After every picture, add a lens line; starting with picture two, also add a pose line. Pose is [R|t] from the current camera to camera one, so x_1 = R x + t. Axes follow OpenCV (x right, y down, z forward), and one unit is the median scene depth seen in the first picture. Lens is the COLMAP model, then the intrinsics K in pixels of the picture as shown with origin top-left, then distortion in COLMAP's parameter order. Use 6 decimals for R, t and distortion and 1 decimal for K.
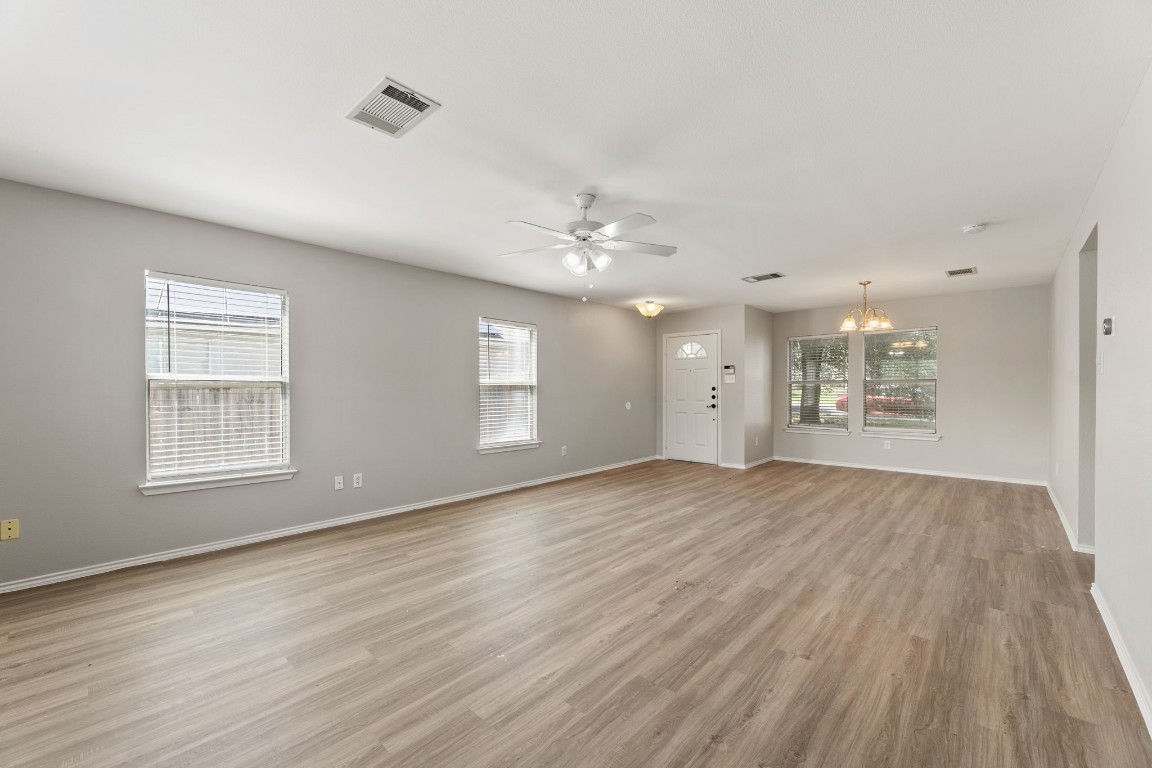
lens RADIAL K [[464.9, 0, 572.8], [0, 464.9, 388.0], [0, 0, 1]] dist [0.001211, 0.000345]
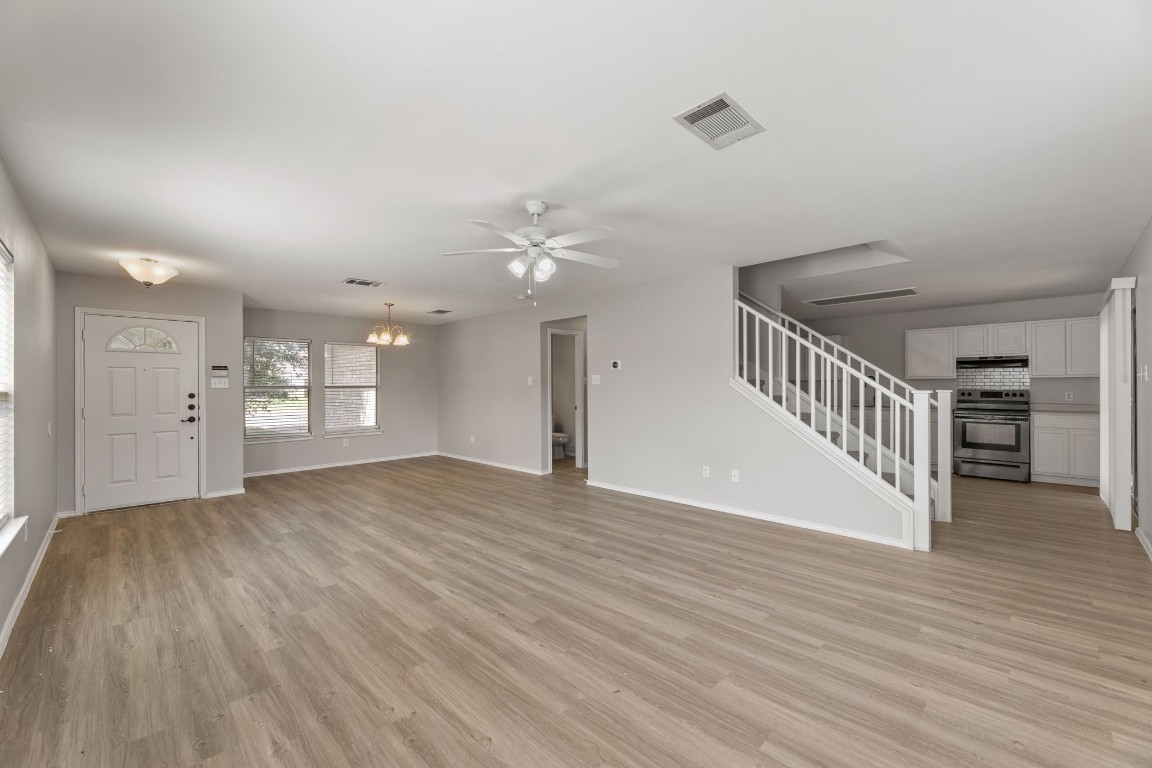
lens RADIAL K [[464.9, 0, 572.8], [0, 464.9, 388.0], [0, 0, 1]] dist [0.001211, 0.000345]
pose [[0.053732, 0.002570, 0.998552, -0.813586], [0.010189, 0.999943, -0.003122, -0.003777], [-0.998503, 0.010342, 0.053702, 0.734991]]
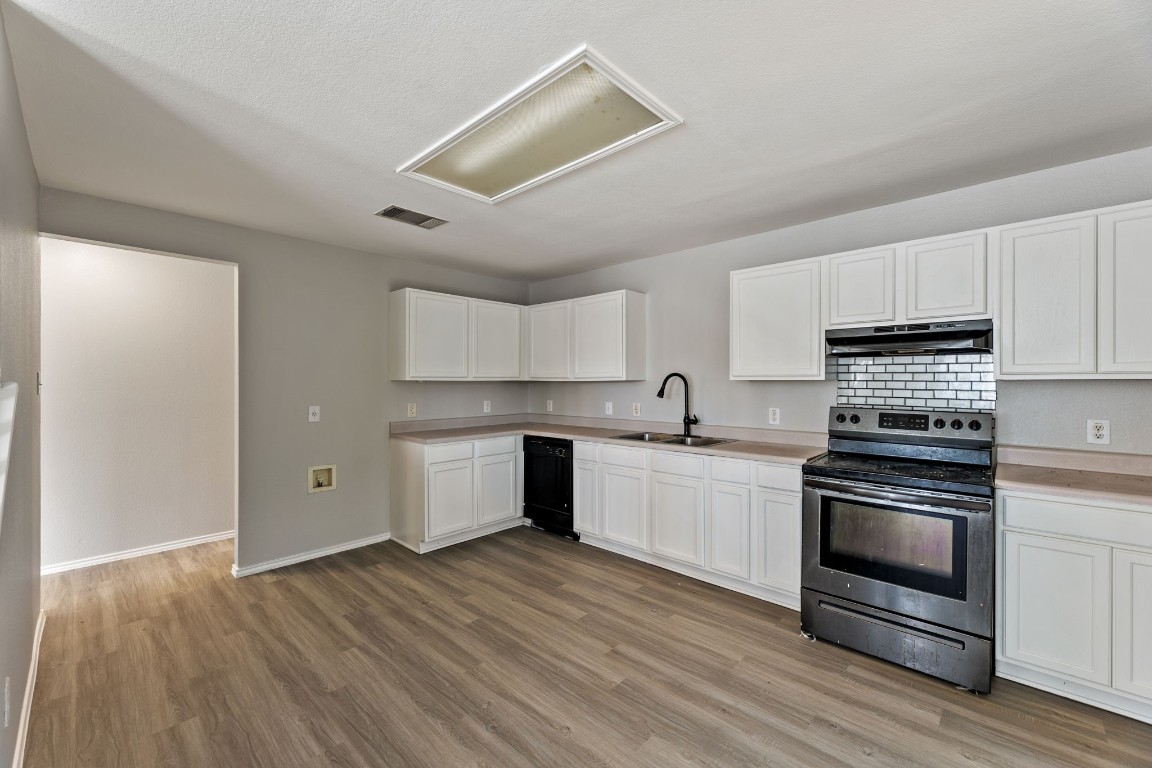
lens RADIAL K [[464.5, 0, 571.4], [0, 464.5, 383.6], [0, 0, 1]] dist [-0.000158, -0.000020]
pose [[0.020116, -0.001166, 0.999797, -0.732412], [0.007217, 0.999973, 0.001021, -0.005625], [-0.999772, 0.007195, 0.020123, 0.663245]]
